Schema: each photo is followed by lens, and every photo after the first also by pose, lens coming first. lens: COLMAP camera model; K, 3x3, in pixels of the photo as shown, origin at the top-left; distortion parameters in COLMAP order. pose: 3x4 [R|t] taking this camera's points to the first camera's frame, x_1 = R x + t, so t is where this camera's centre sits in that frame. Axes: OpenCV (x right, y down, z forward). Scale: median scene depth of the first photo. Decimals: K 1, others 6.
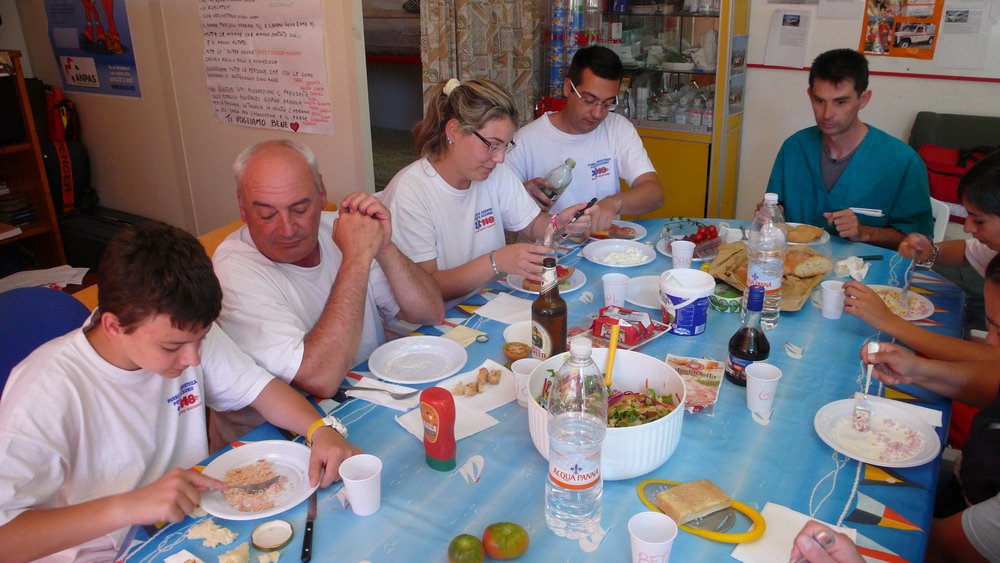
lens RADIAL K [[791.3, 0, 500.0], [0, 791.3, 281.5], [0, 0, 1]] dist [-0.126708, 0.115523]
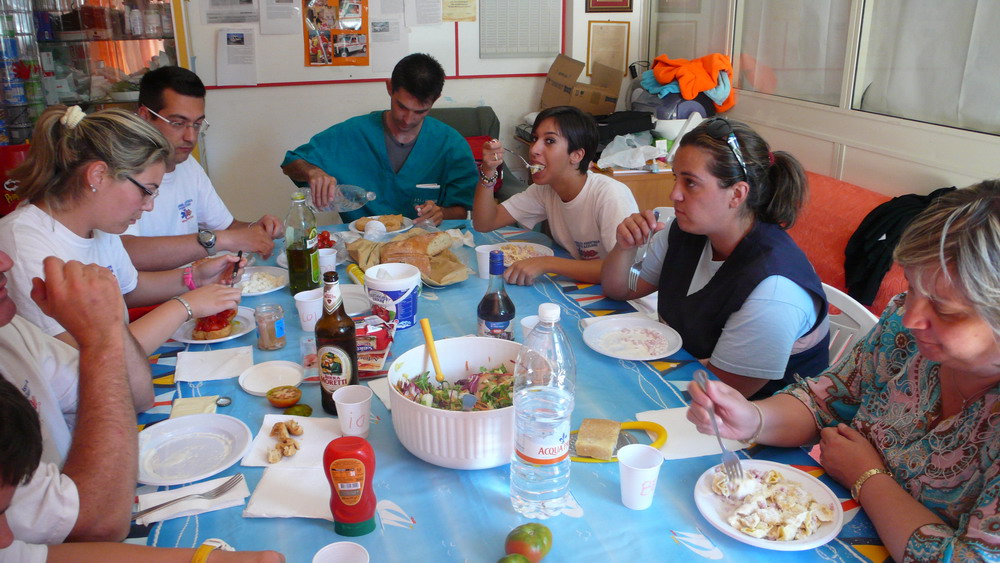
lens RADIAL K [[791.3, 0, 500.0], [0, 791.3, 281.5], [0, 0, 1]] dist [-0.126708, 0.115523]
pose [[0.652150, -0.240709, 0.718860, -0.306043], [0.277211, 0.958299, 0.069398, -0.018606], [-0.705588, 0.154018, 0.691682, 0.176509]]
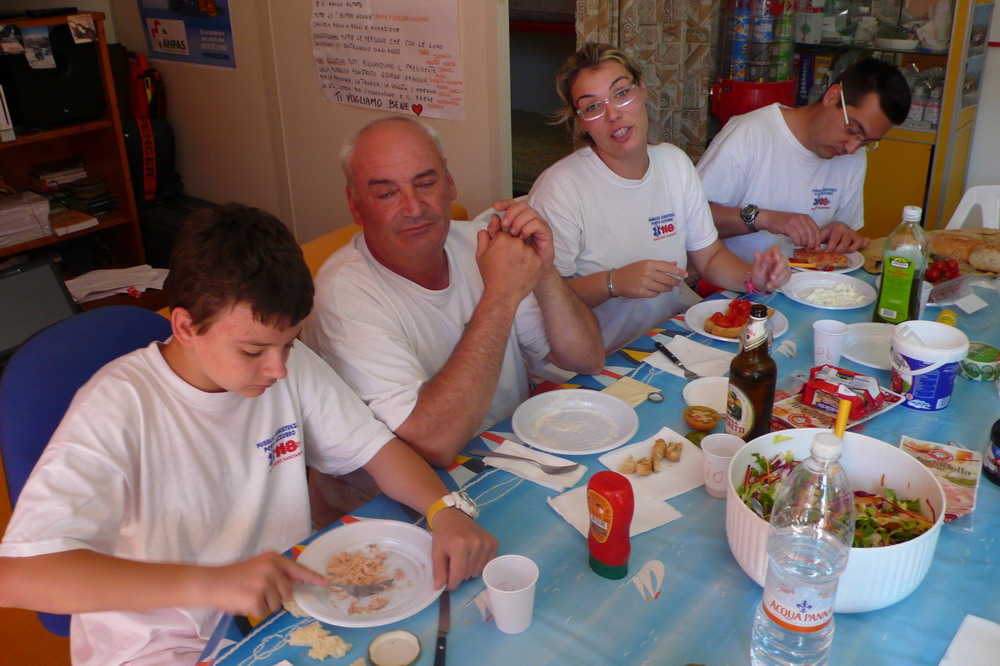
lens RADIAL K [[930.4, 0, 500.0], [0, 930.4, 333.0], [0, 0, 1]] dist [-0.129599, 0.115433]
pose [[0.989104, 0.055427, -0.136383, -0.042396], [-0.048673, 0.997441, 0.052370, -0.025223], [0.138936, -0.045162, 0.989271, 0.059609]]
